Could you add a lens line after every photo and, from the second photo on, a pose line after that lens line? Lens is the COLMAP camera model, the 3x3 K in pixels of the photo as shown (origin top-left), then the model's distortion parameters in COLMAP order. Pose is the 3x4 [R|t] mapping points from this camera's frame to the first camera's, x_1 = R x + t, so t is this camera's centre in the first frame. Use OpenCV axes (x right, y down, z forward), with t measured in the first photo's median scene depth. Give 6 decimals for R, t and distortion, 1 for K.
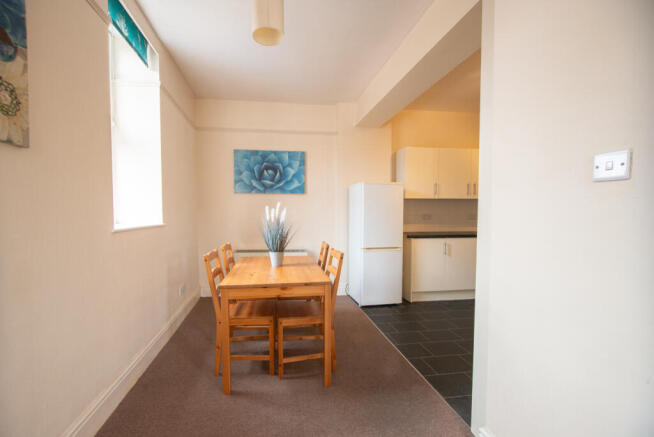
lens RADIAL K [[277.2, 0, 327.0], [0, 277.2, 210.6], [0, 0, 1]] dist [-0.015543, 0.000099]
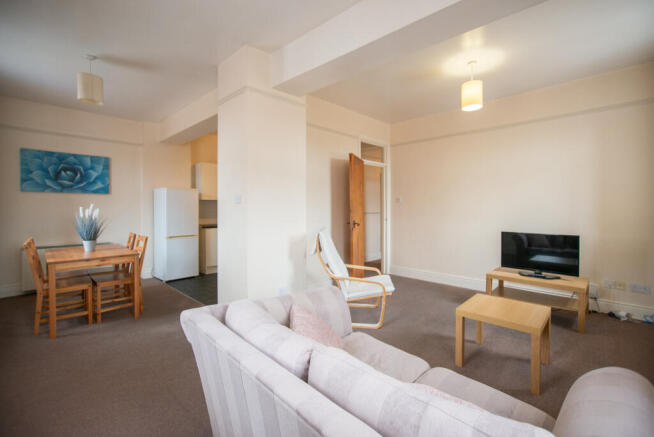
lens RADIAL K [[277.2, 0, 327.0], [0, 277.2, 210.6], [0, 0, 1]] dist [-0.015543, 0.000099]
pose [[0.809929, -0.007425, 0.586481, -0.016738], [-0.002708, 0.999862, 0.016397, -0.013629], [-0.586522, -0.014869, 0.809797, -0.458627]]
